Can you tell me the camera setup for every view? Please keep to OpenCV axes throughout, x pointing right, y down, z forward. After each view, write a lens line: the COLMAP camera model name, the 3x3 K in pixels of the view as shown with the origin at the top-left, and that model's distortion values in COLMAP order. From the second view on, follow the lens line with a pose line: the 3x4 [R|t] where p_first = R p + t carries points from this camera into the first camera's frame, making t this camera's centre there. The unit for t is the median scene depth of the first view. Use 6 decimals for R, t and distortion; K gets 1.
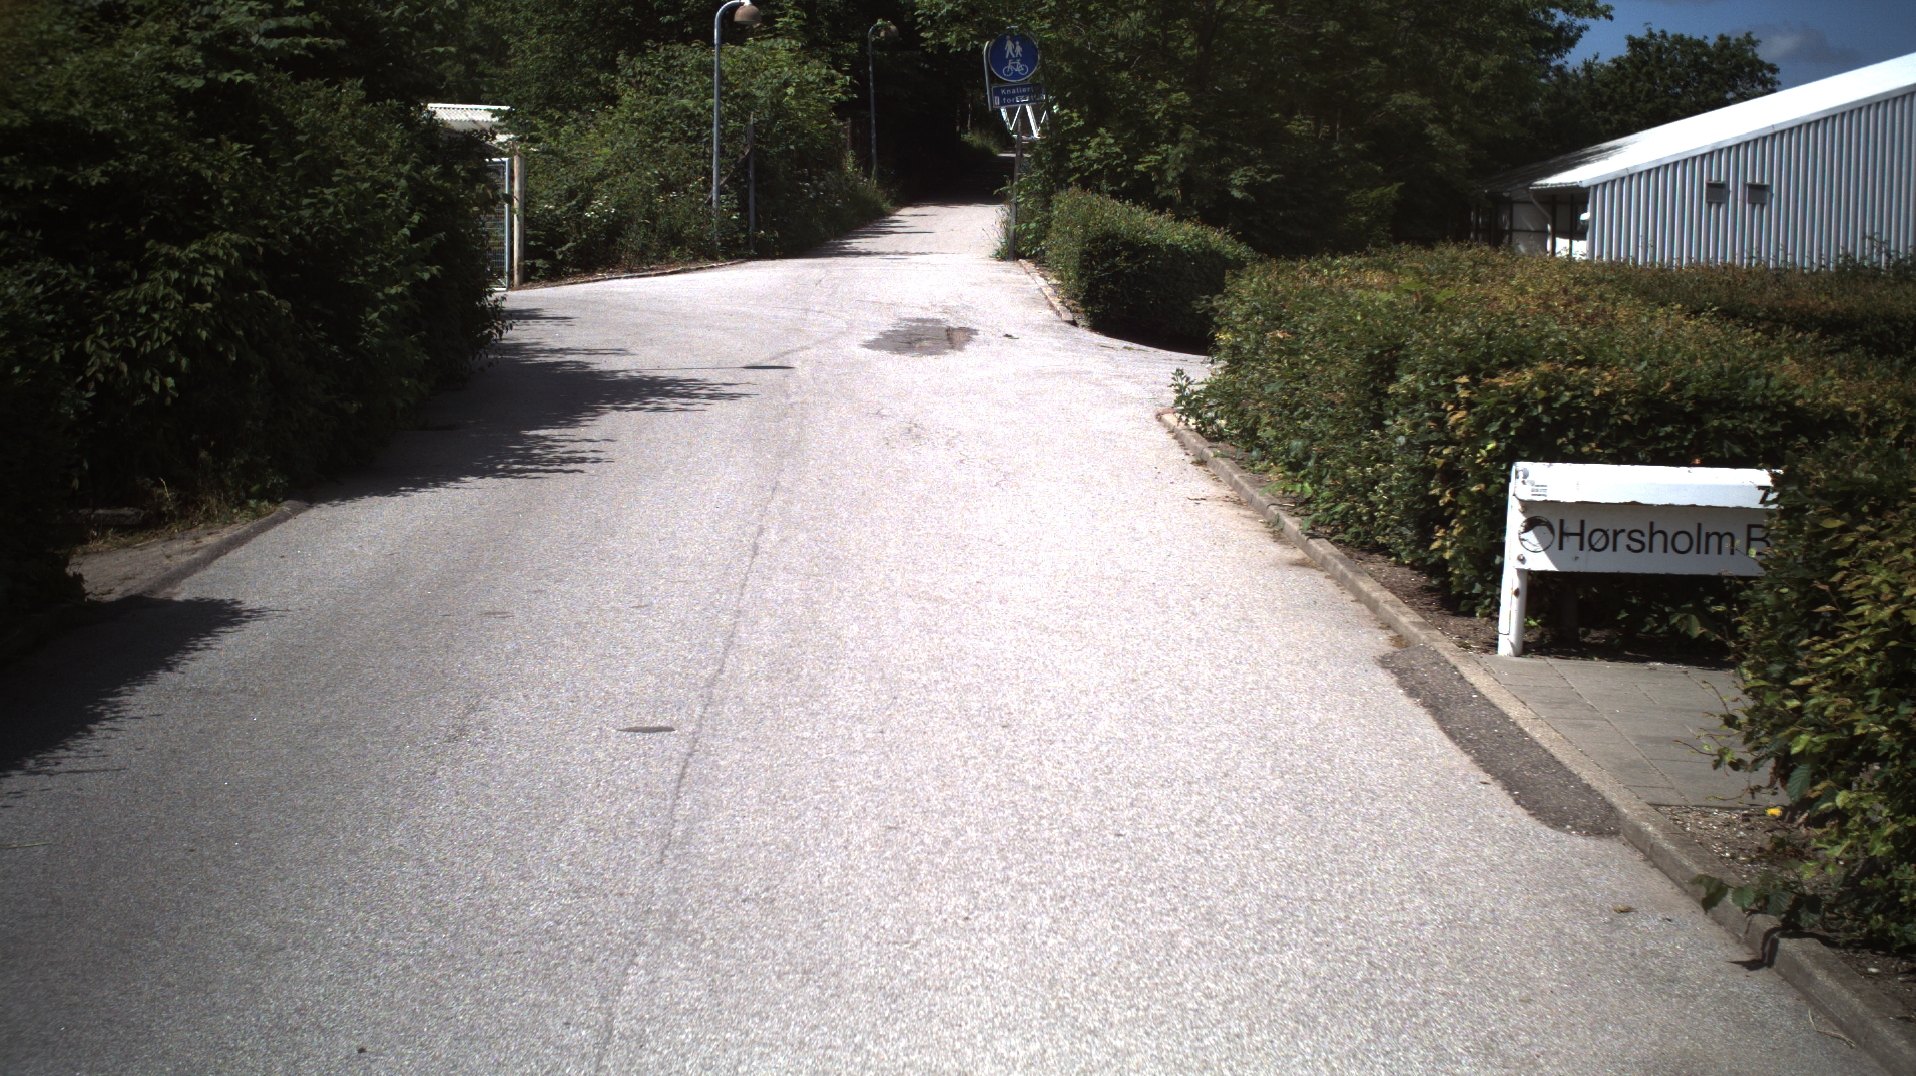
lens RADIAL K [[3259.7, 0, 958.0], [0, 3259.7, 538.0], [0, 0, 1]] dist [-0.294236, 0.407328]
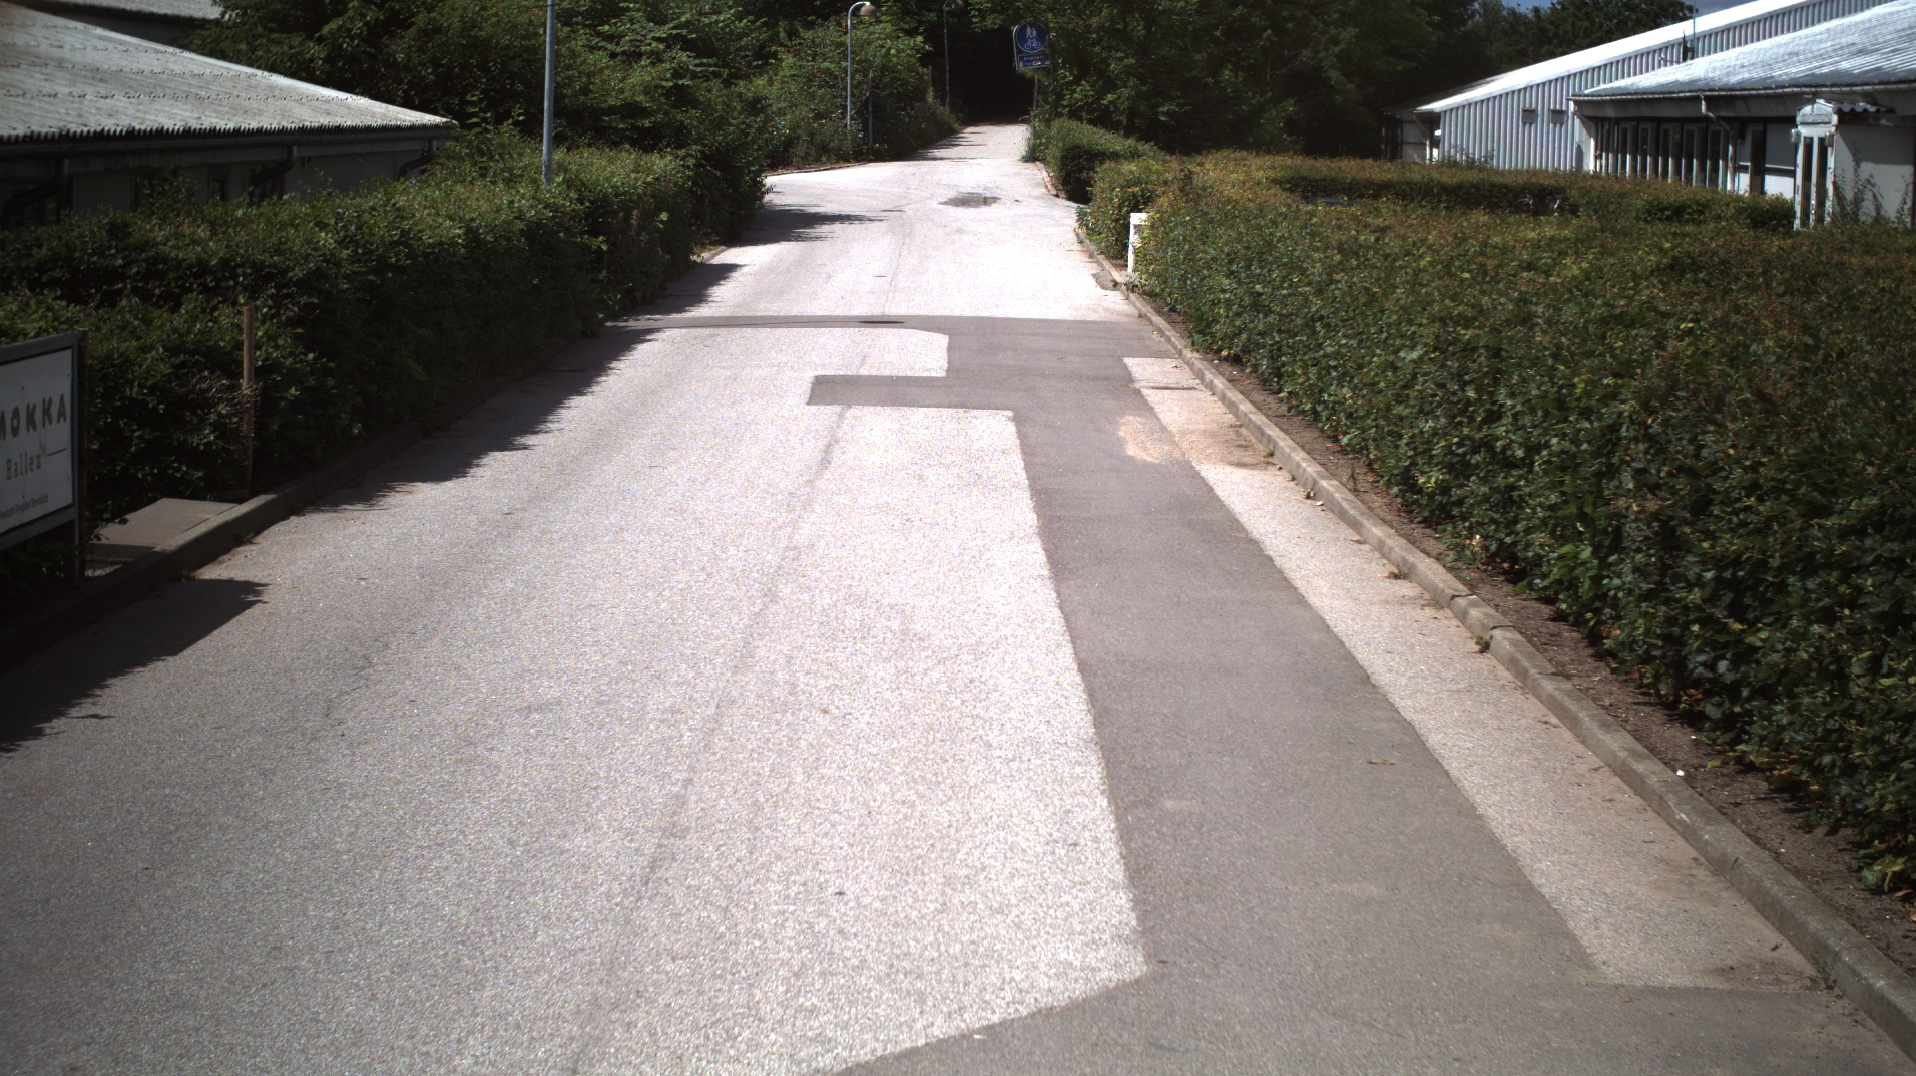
lens RADIAL K [[3259.7, 0, 958.0], [0, 3259.7, 538.0], [0, 0, 1]] dist [-0.294236, 0.407328]
pose [[0.999701, 0.000647, -0.024456, 0.022680], [0.000016, 0.999632, 0.027112, 0.066770], [0.024464, -0.027104, 0.999333, -0.715739]]
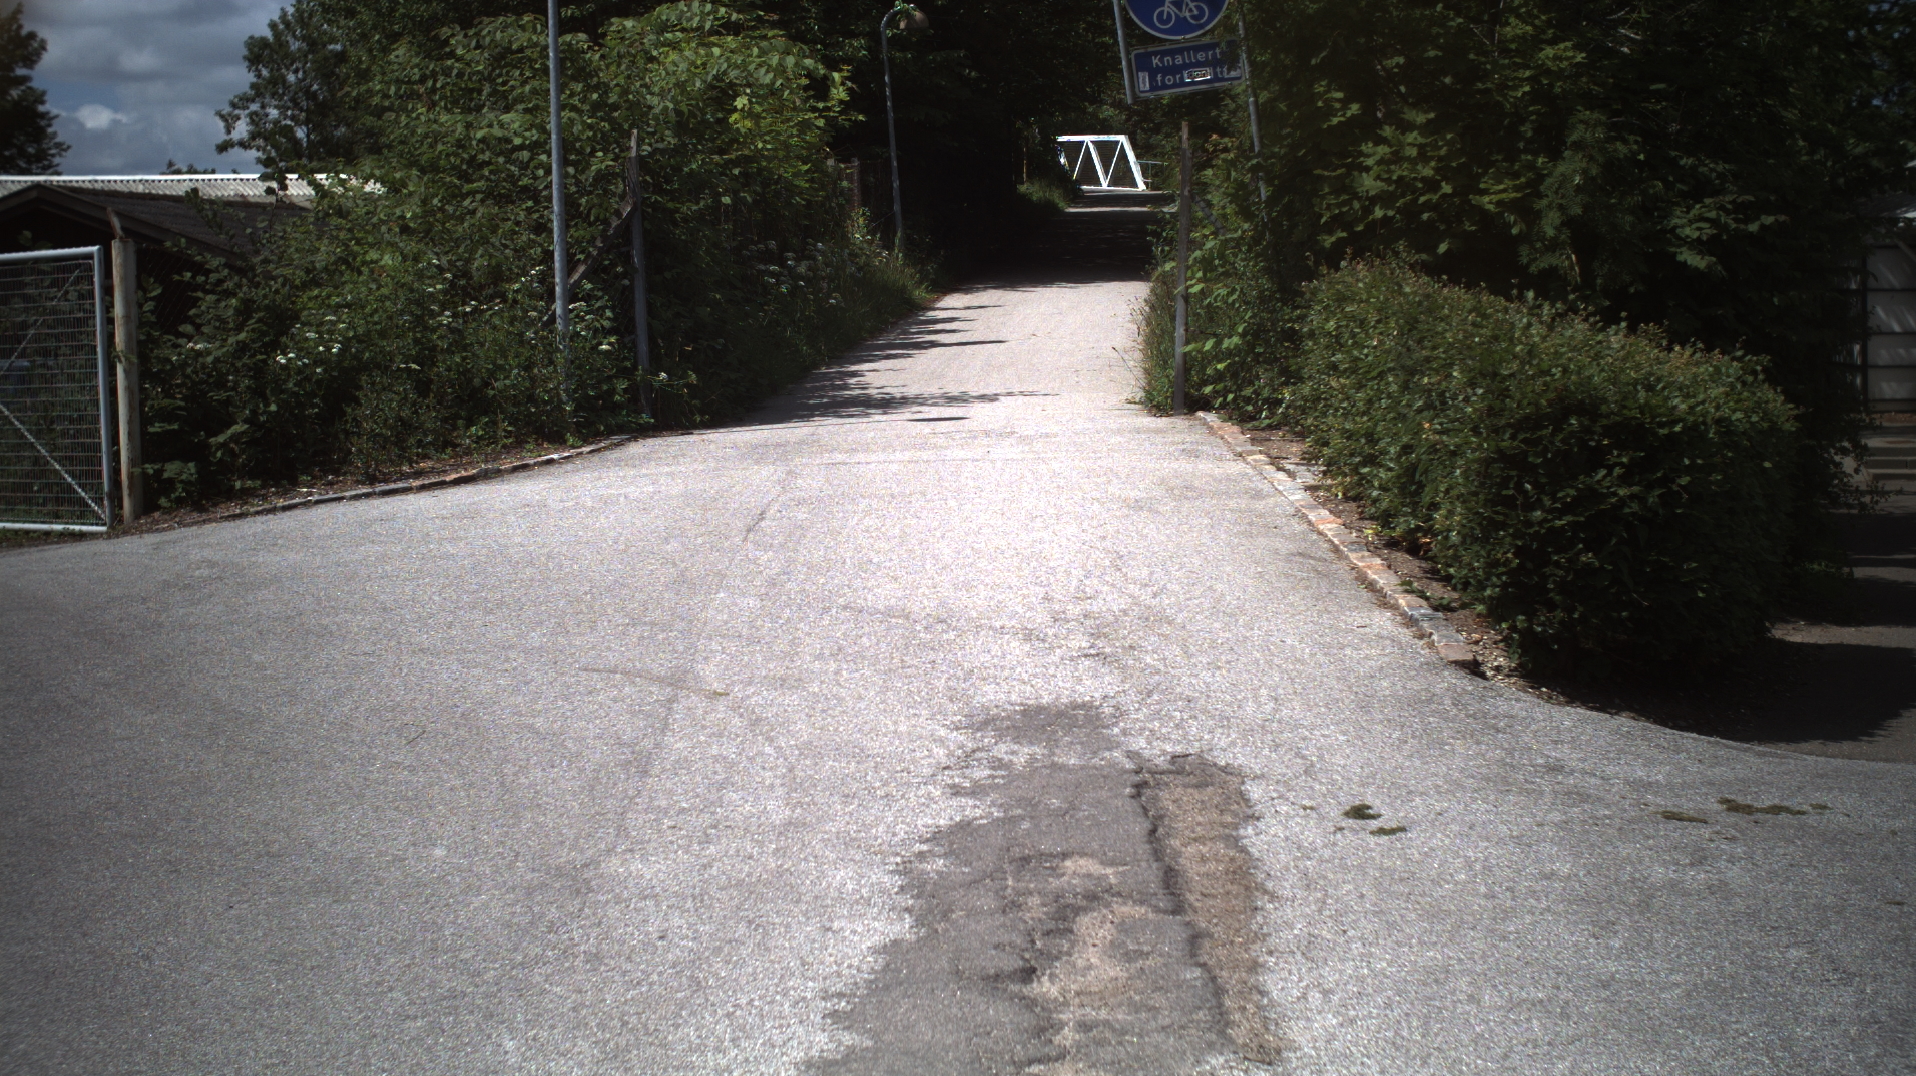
lens RADIAL K [[3259.7, 0, 958.0], [0, 3259.7, 538.0], [0, 0, 1]] dist [-0.294236, 0.407328]
pose [[0.999091, -0.040037, -0.014608, -0.011912], [0.039745, 0.999014, -0.019771, -0.067678], [0.015385, 0.019173, 0.999698, 0.595674]]
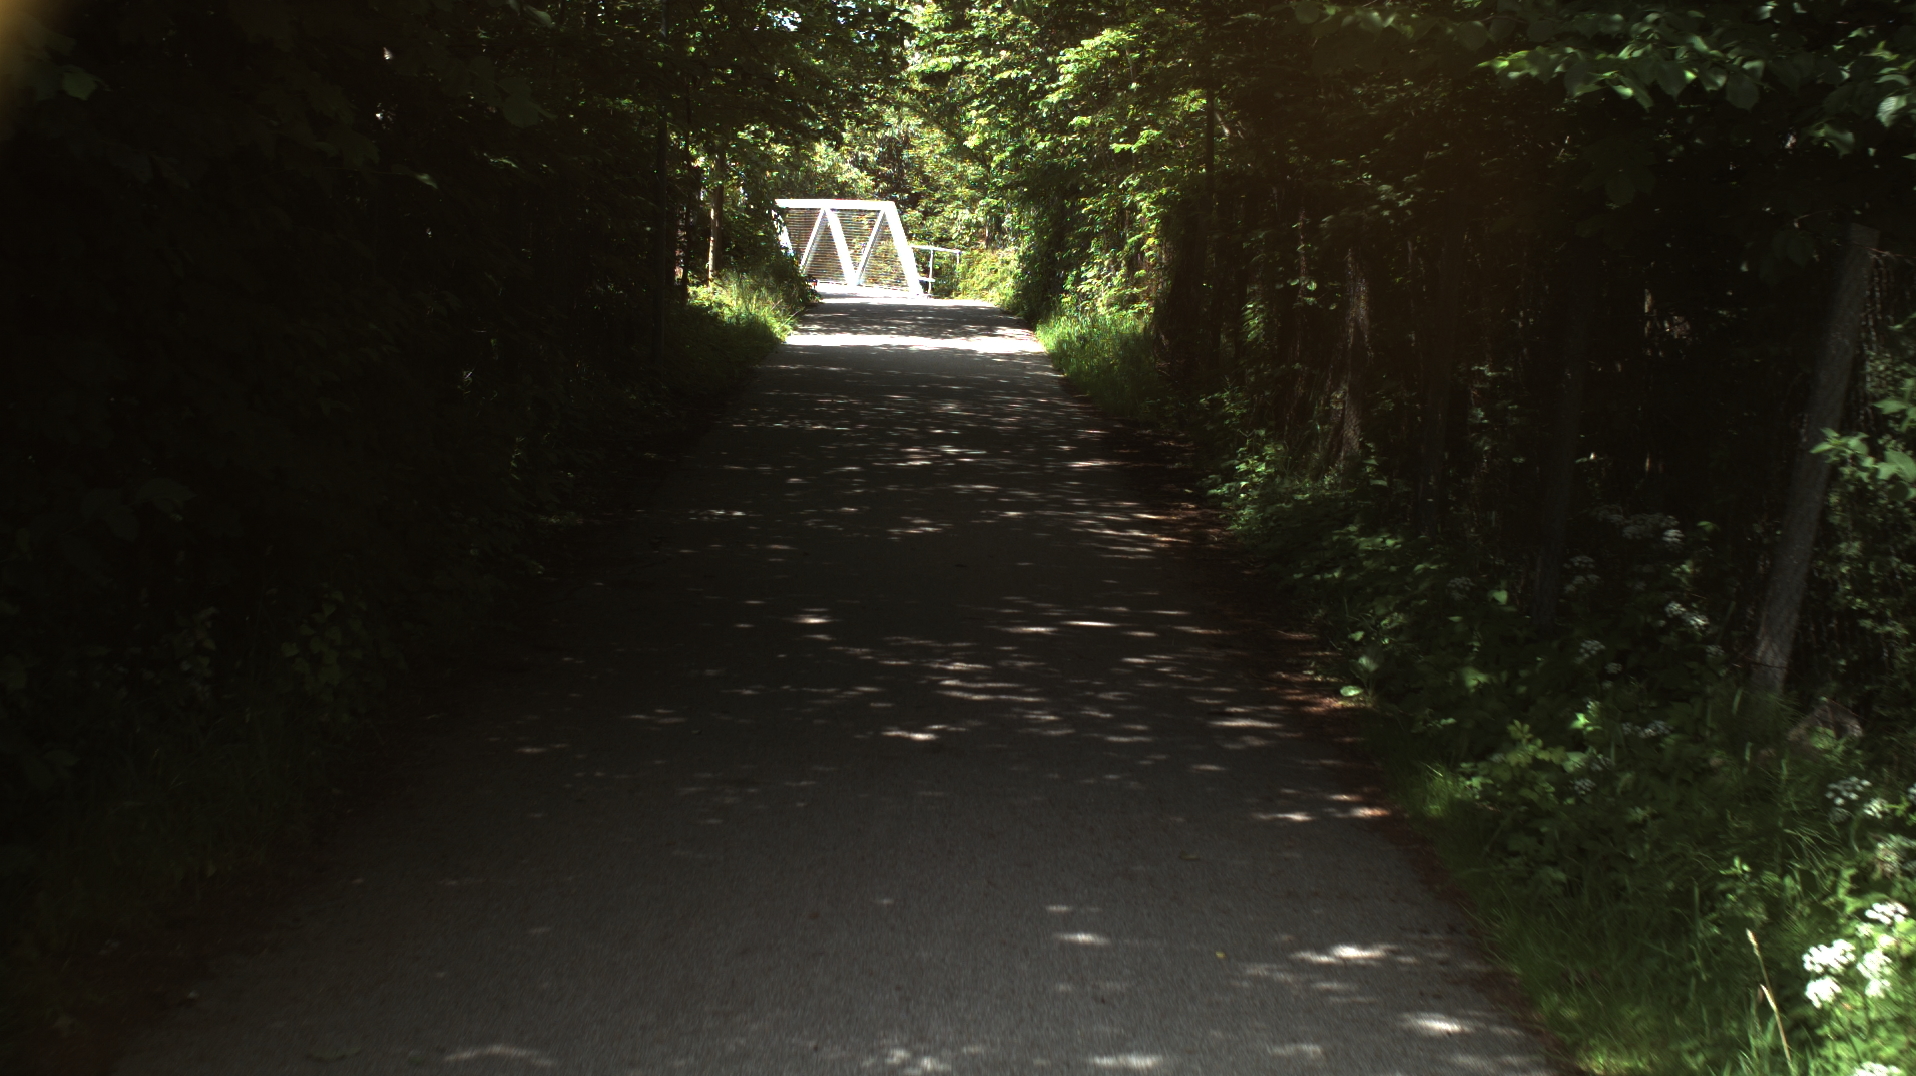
lens RADIAL K [[3259.7, 0, 958.0], [0, 3259.7, 538.0], [0, 0, 1]] dist [-0.294236, 0.407328]
pose [[0.996944, 0.000568, 0.078124, 0.006346], [0.002733, 0.999108, -0.042137, -0.197329], [-0.078078, 0.042221, 0.996053, 1.553071]]
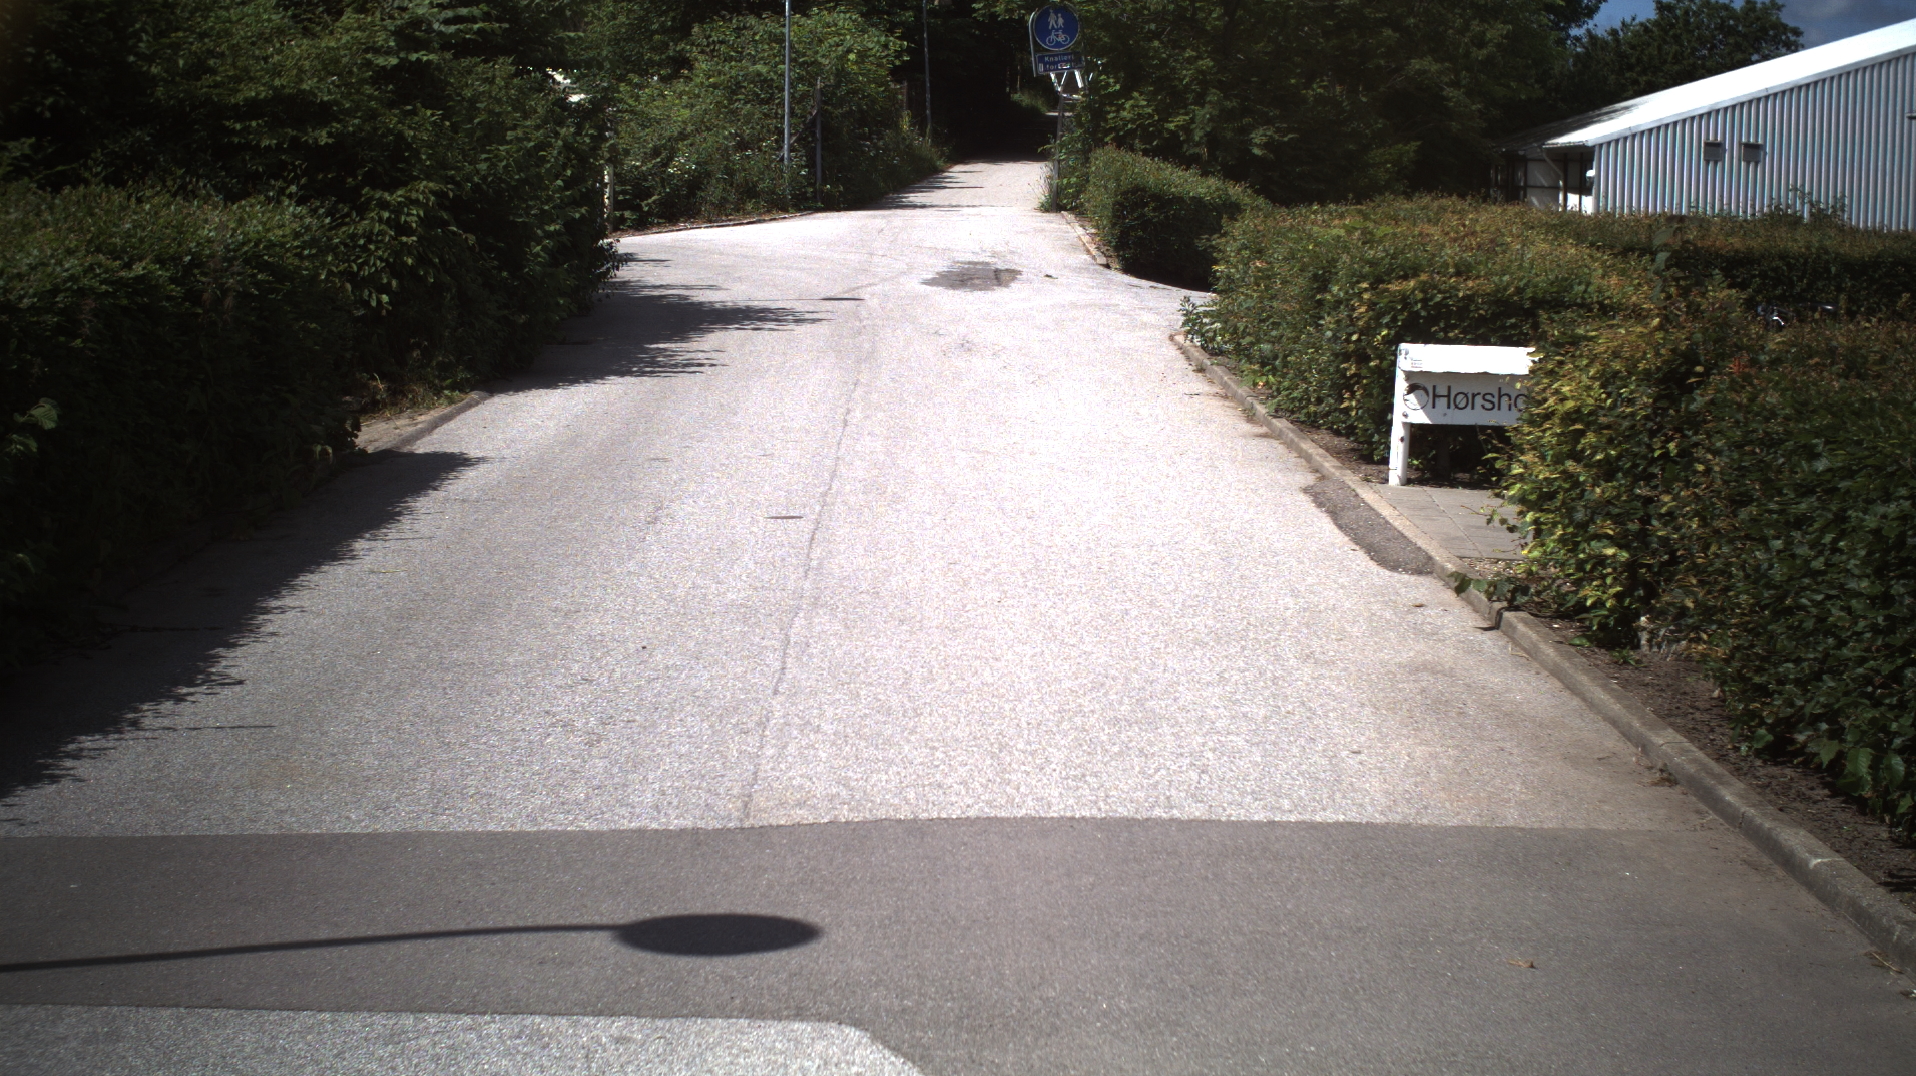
lens RADIAL K [[3259.7, 0, 958.0], [0, 3259.7, 538.0], [0, 0, 1]] dist [-0.294236, 0.407328]
pose [[0.999875, 0.001269, -0.015753, 0.001449], [-0.001067, 0.999917, 0.012831, 0.012681], [0.015768, -0.012812, 0.999794, -0.118986]]
